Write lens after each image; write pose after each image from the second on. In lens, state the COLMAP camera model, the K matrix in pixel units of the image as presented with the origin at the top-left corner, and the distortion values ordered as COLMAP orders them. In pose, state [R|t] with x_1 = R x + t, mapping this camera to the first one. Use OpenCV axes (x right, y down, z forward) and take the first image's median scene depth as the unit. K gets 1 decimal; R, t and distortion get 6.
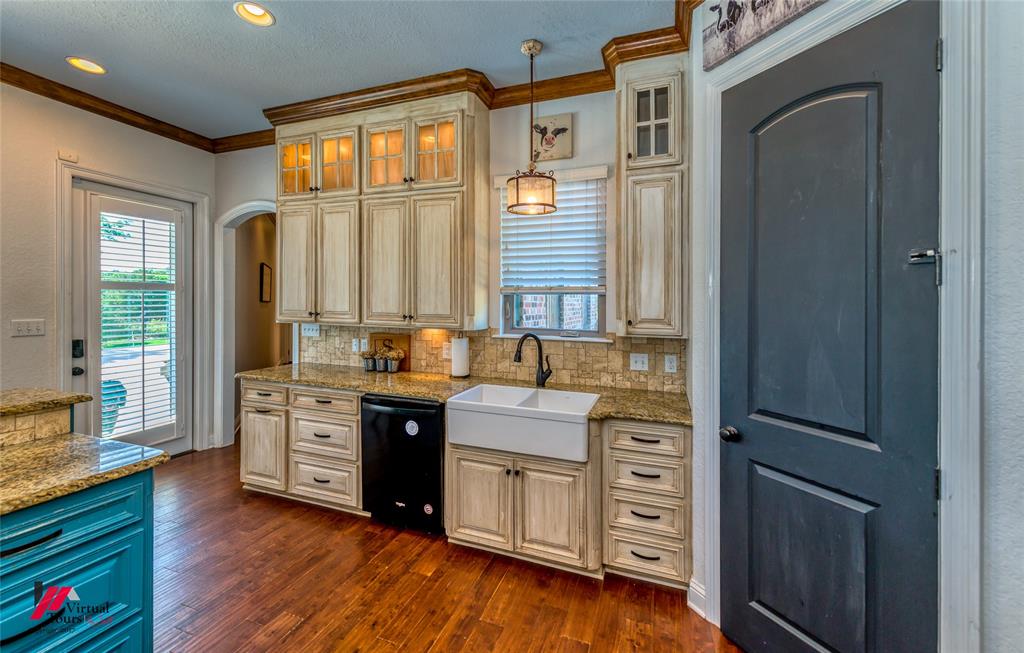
lens RADIAL K [[405.2, 0, 518.7], [0, 405.2, 306.4], [0, 0, 1]] dist [0.003013, 0.000125]
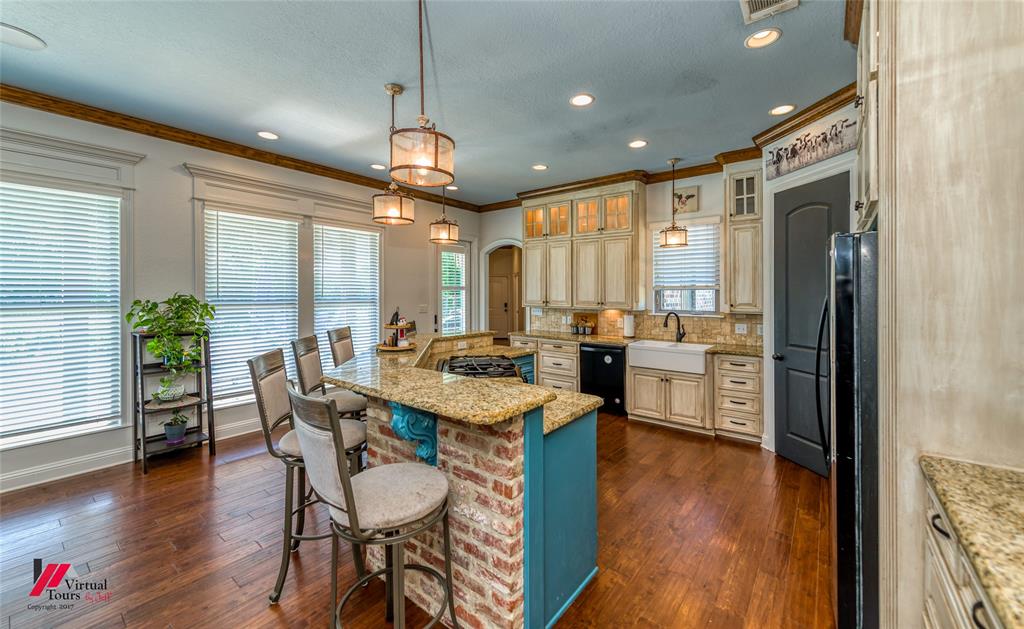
lens RADIAL K [[402.6, 0, 506.1], [0, 402.6, 300.5], [0, 0, 1]] dist [0.003784, -0.000972]
pose [[0.943046, -0.004945, -0.332625, -0.071960], [0.007134, 0.999960, 0.005359, 0.000542], [0.332585, -0.007426, 0.943044, -0.916280]]
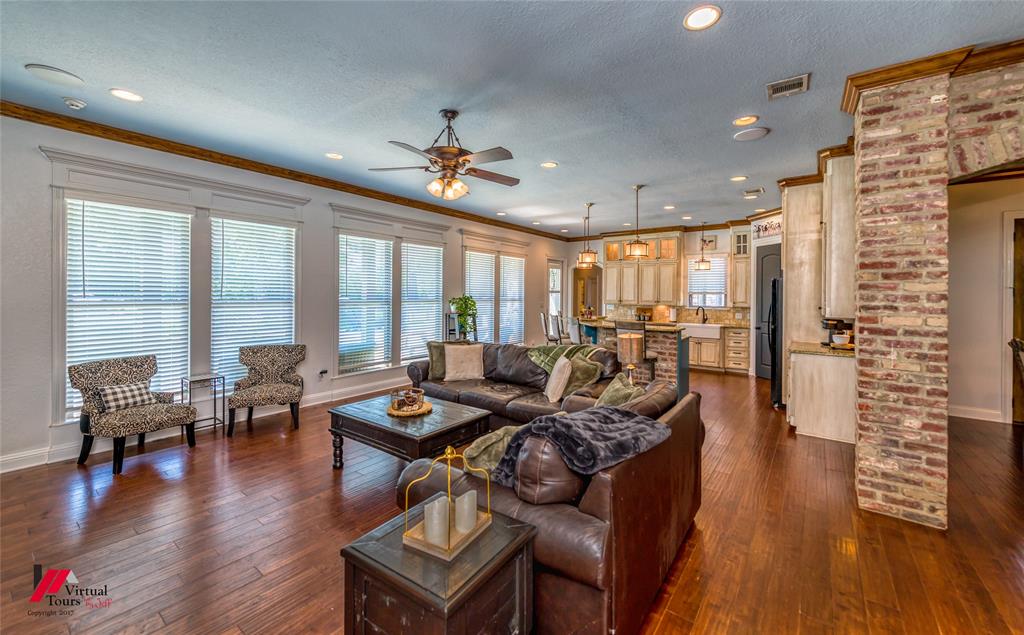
lens RADIAL K [[400.4, 0, 509.4], [0, 400.4, 306.3], [0, 0, 1]] dist [-0.003317, -0.000078]
pose [[0.950250, 0.003889, -0.311463, -0.412023], [0.000918, 0.999883, 0.015287, 0.014811], [0.311486, -0.014812, 0.950135, -2.414343]]
